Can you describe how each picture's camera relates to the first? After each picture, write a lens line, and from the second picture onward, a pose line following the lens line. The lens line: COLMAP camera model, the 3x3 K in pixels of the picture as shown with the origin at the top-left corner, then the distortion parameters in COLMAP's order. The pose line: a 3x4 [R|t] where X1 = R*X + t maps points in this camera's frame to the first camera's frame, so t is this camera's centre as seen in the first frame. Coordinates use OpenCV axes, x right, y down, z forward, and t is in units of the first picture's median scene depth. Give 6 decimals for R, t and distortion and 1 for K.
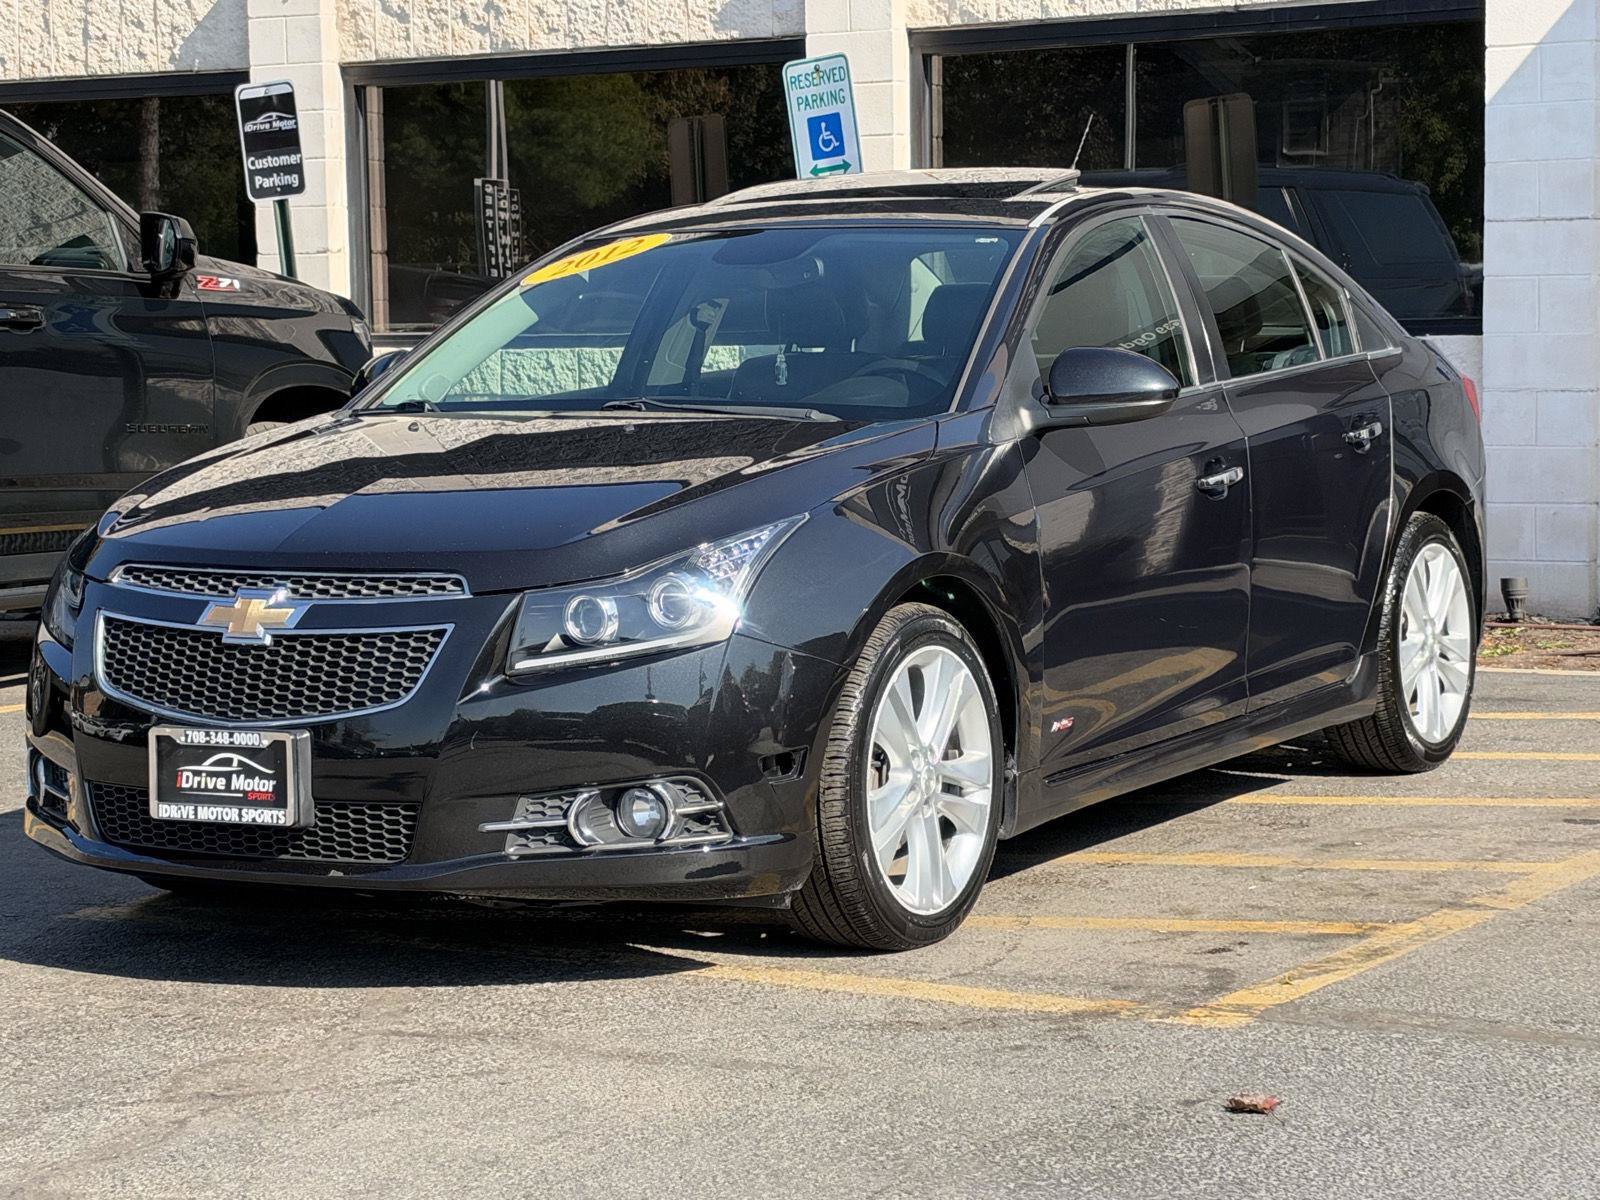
lens RADIAL K [[3578.7, 0, 795.9], [0, 3578.7, 614.0], [0, 0, 1]] dist [0.183404, 0.000000]
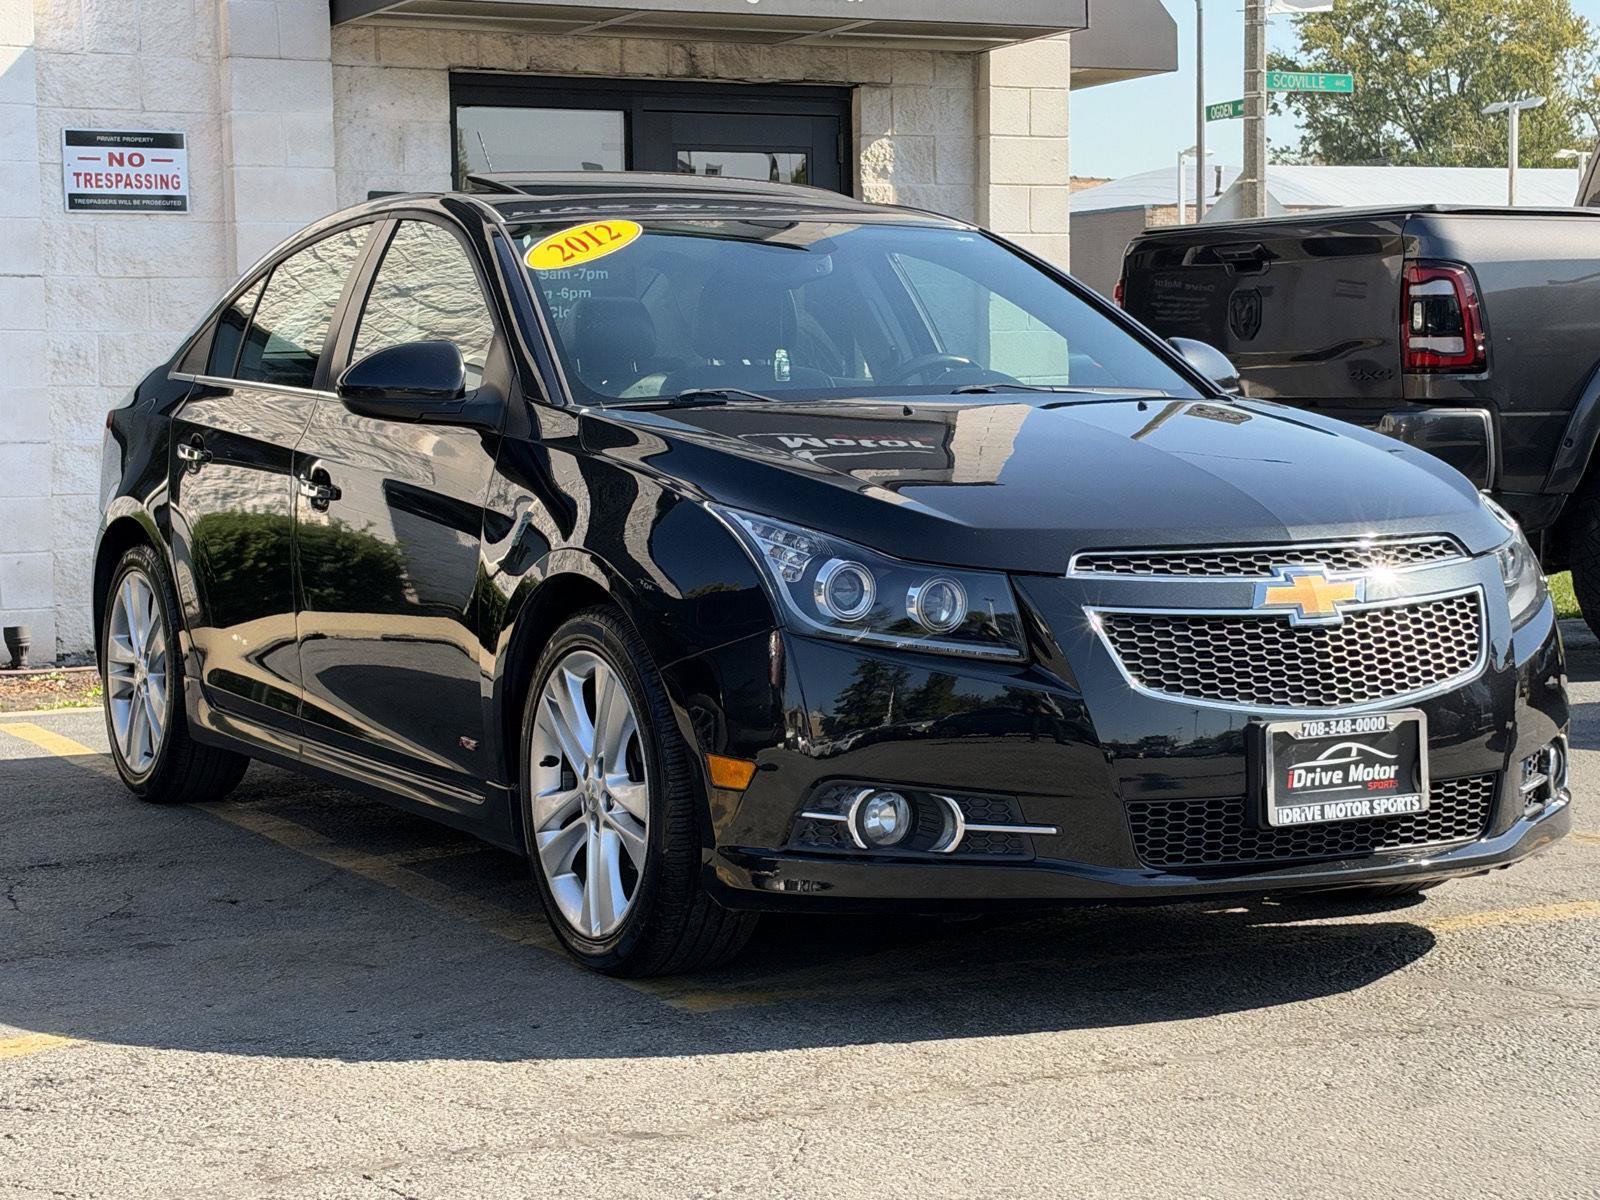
lens RADIAL K [[3188.4, 0, 793.9], [0, 3188.4, 602.9], [0, 0, 1]] dist [0.167922, 0.000000]
pose [[0.541992, -0.050640, 0.838856, -0.902496], [0.079397, 0.996804, 0.008876, -0.014826], [-0.836625, 0.061792, 0.544280, 0.662955]]
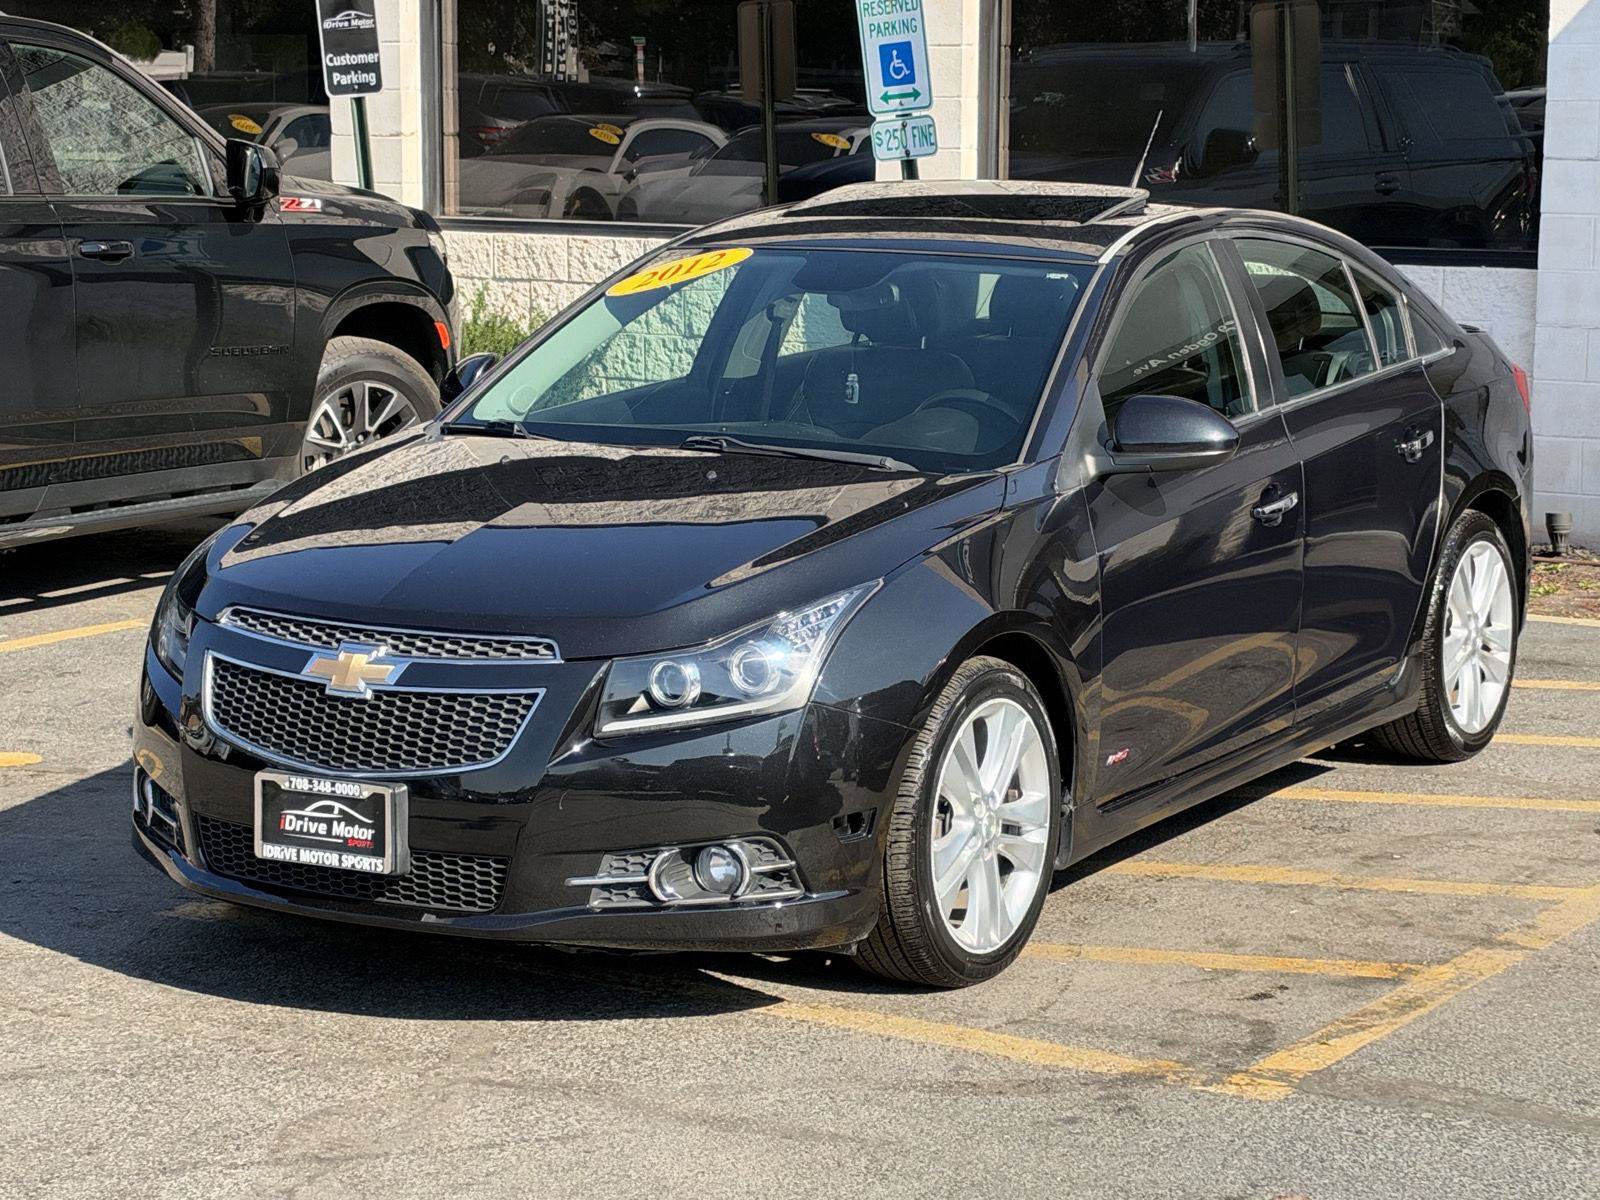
lens RADIAL K [[3578.7, 0, 803.6], [0, 3578.7, 596.4], [0, 0, 1]] dist [0.183404, 0.000000]
pose [[0.999634, 0.025551, -0.008859, -0.010443], [-0.024969, 0.997855, 0.060509, -0.087675], [0.010386, -0.060266, 0.998128, -0.049943]]
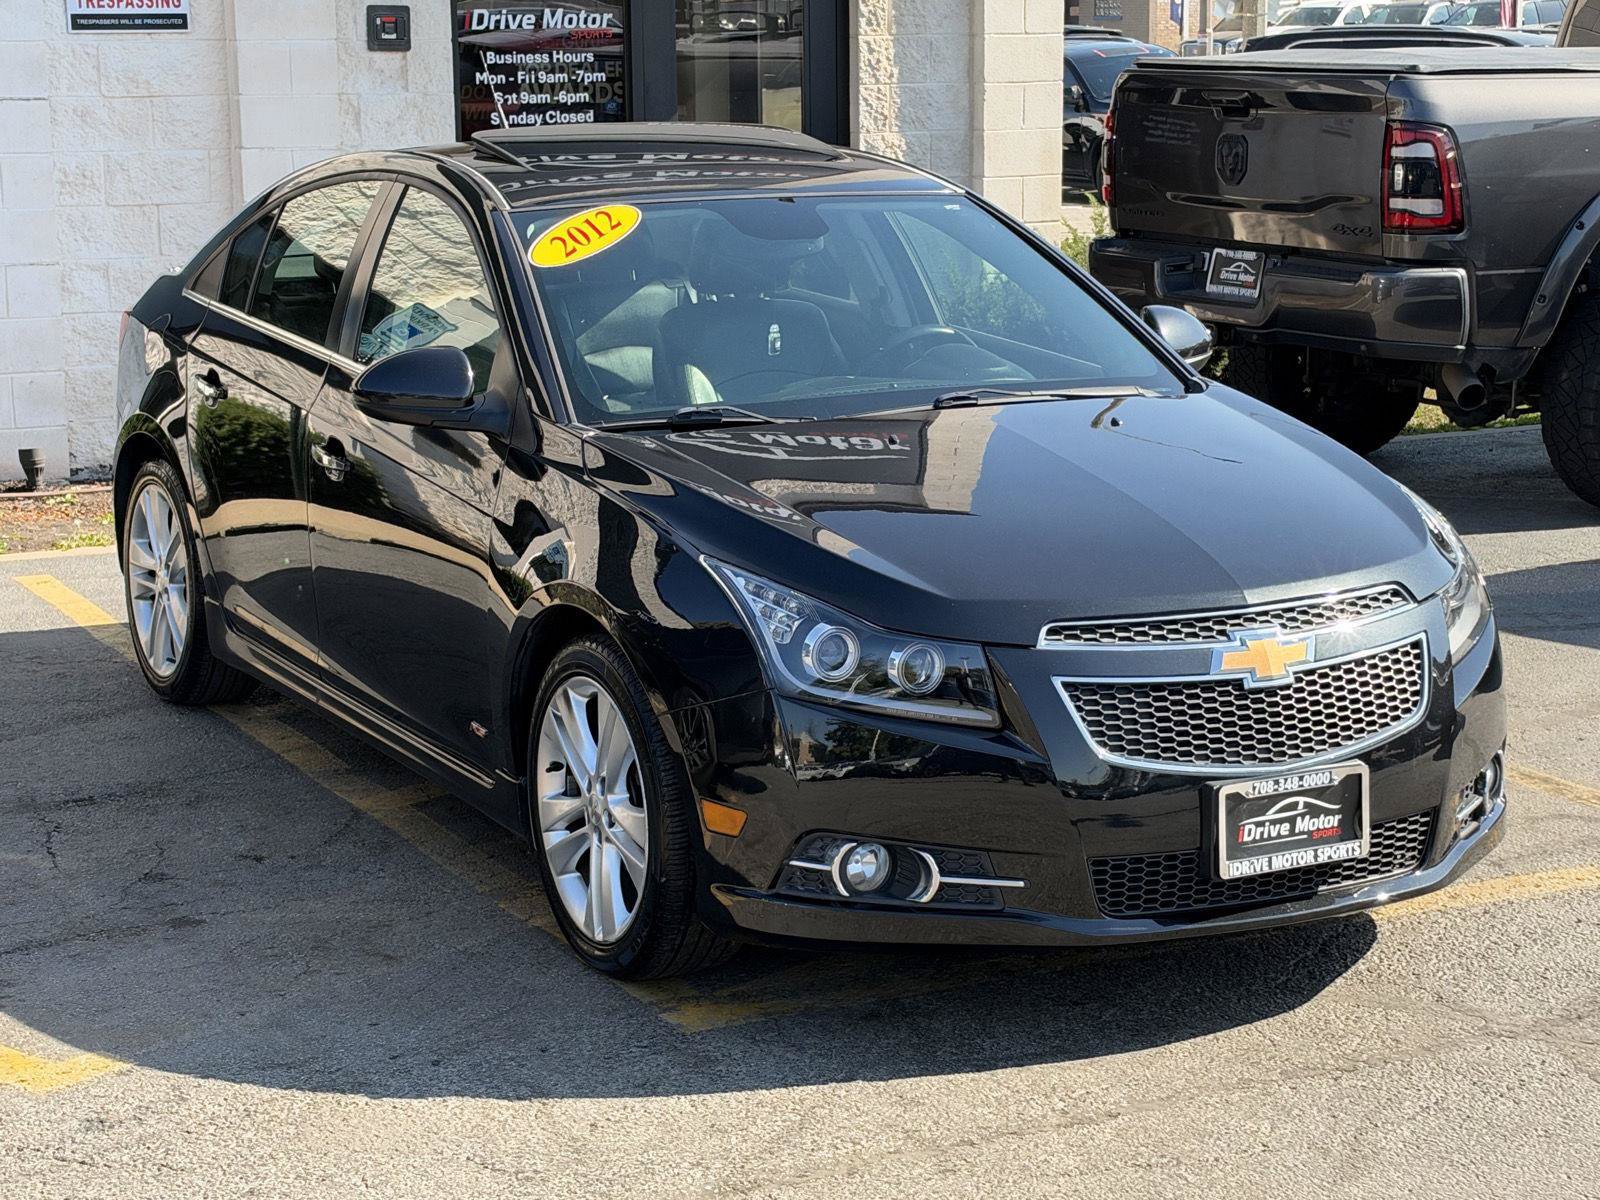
lens RADIAL K [[3188.4, 0, 800.9], [0, 3188.4, 600.8], [0, 0, 1]] dist [0.167922, 0.000000]
pose [[0.539745, -0.142934, 0.829605, -0.939164], [0.073762, 0.989720, 0.122531, -0.130508], [-0.838591, -0.004942, 0.544739, 0.626331]]
